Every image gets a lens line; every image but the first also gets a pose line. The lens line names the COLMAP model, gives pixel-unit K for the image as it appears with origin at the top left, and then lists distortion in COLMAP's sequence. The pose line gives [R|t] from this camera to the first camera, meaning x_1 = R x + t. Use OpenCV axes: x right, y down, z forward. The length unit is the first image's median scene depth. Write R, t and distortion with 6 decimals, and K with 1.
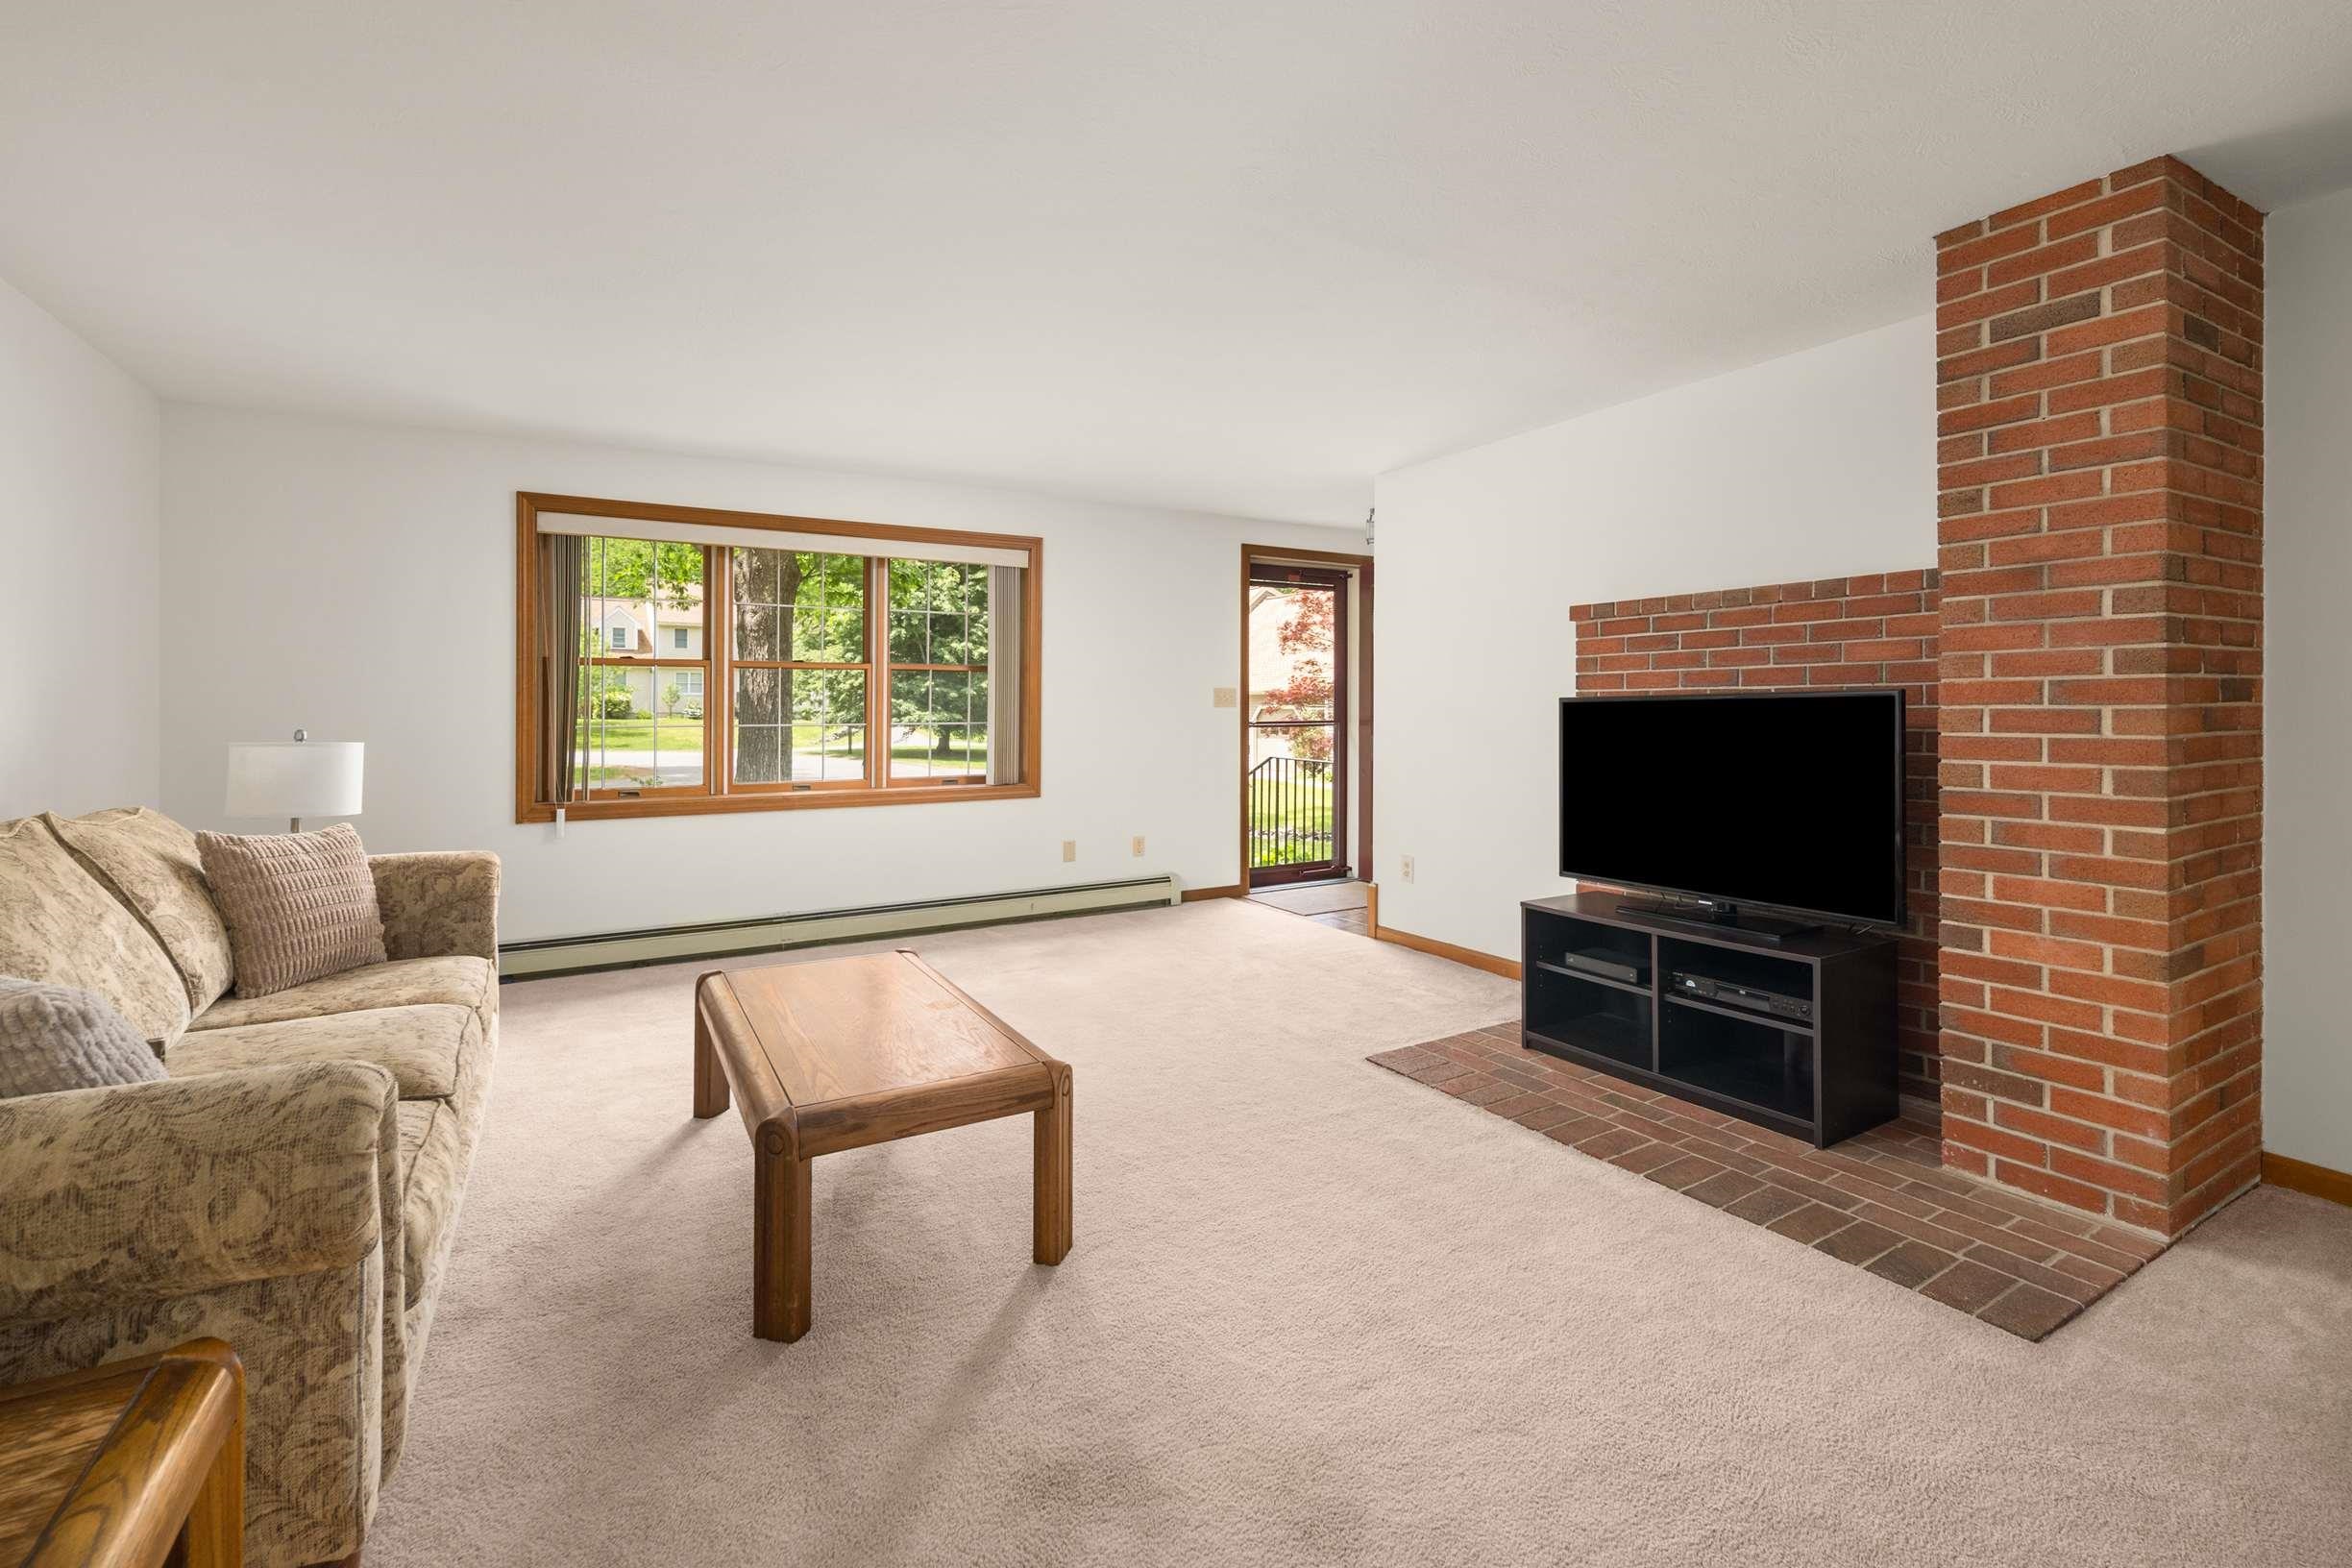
lens RADIAL K [[1030.4, 0, 1177.1], [0, 1030.4, 708.7], [0, 0, 1]] dist [0.000063, -0.000111]
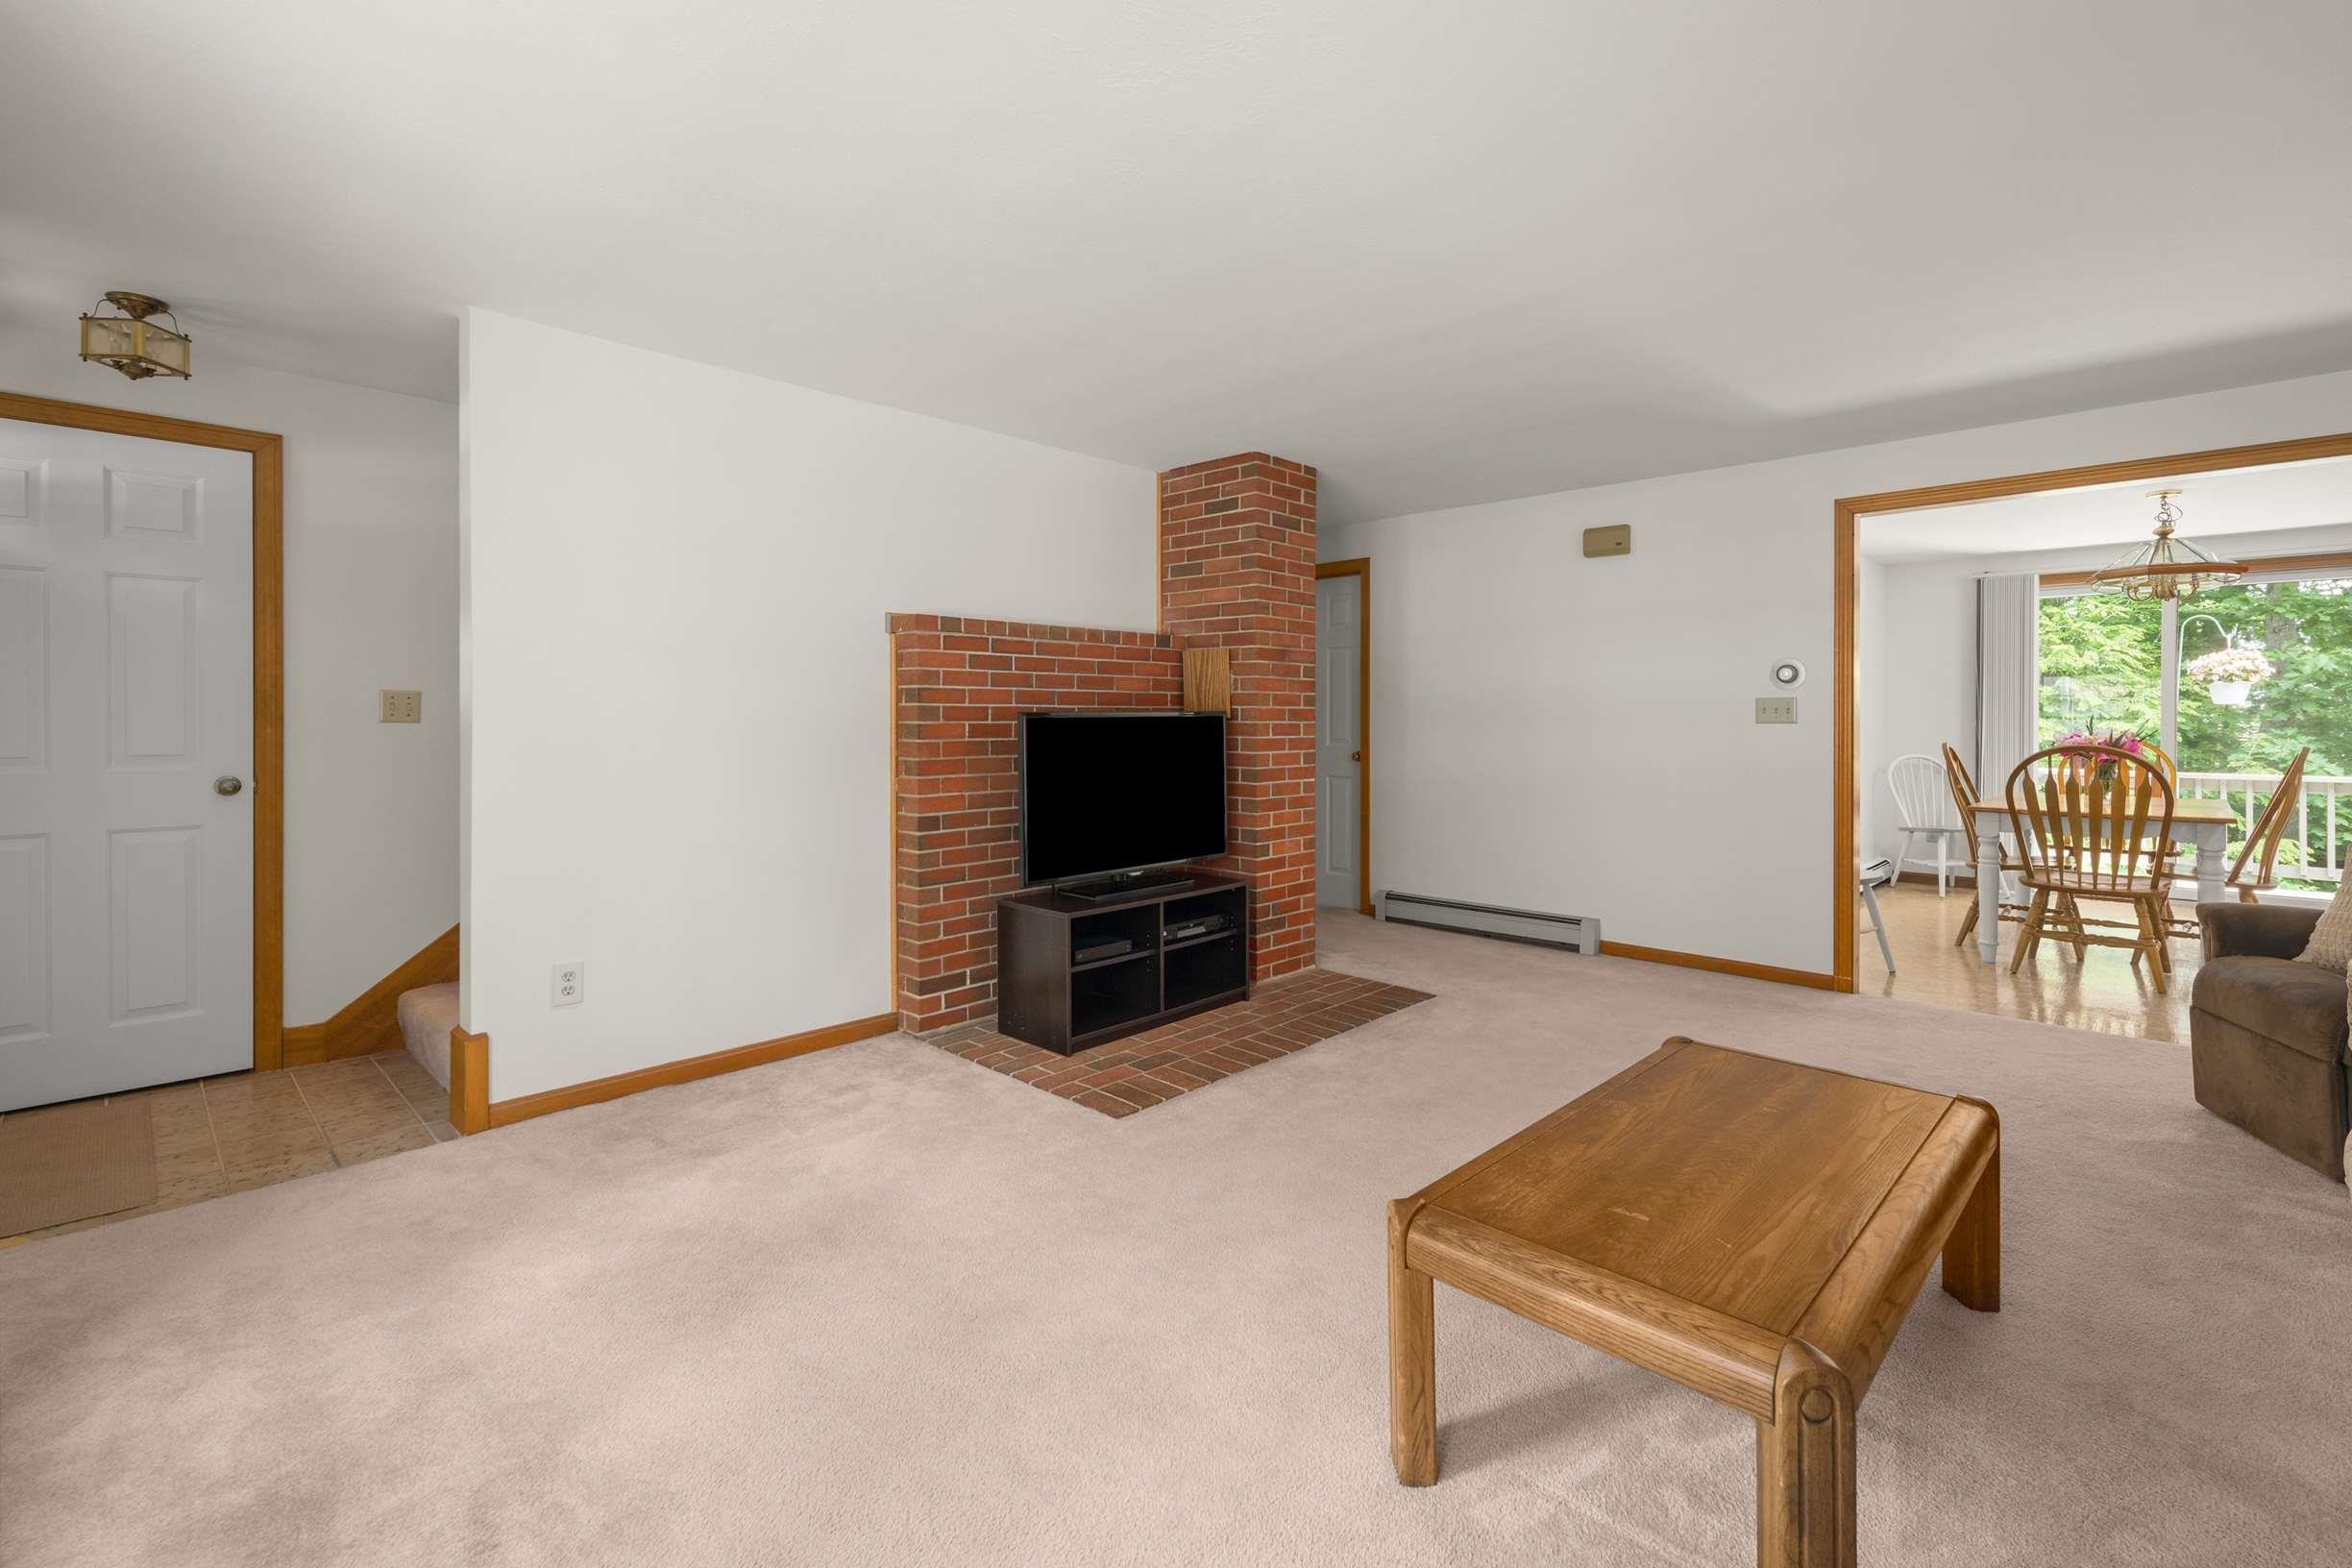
lens RADIAL K [[1027.6, 0, 1182.6], [0, 1027.6, 728.0], [0, 0, 1]] dist [-0.000599, -0.000079]
pose [[-0.257667, -0.006892, 0.966209, -0.780721], [-0.001387, 0.999976, 0.006763, -0.003024], [-0.966233, 0.000403, -0.257671, 1.340493]]
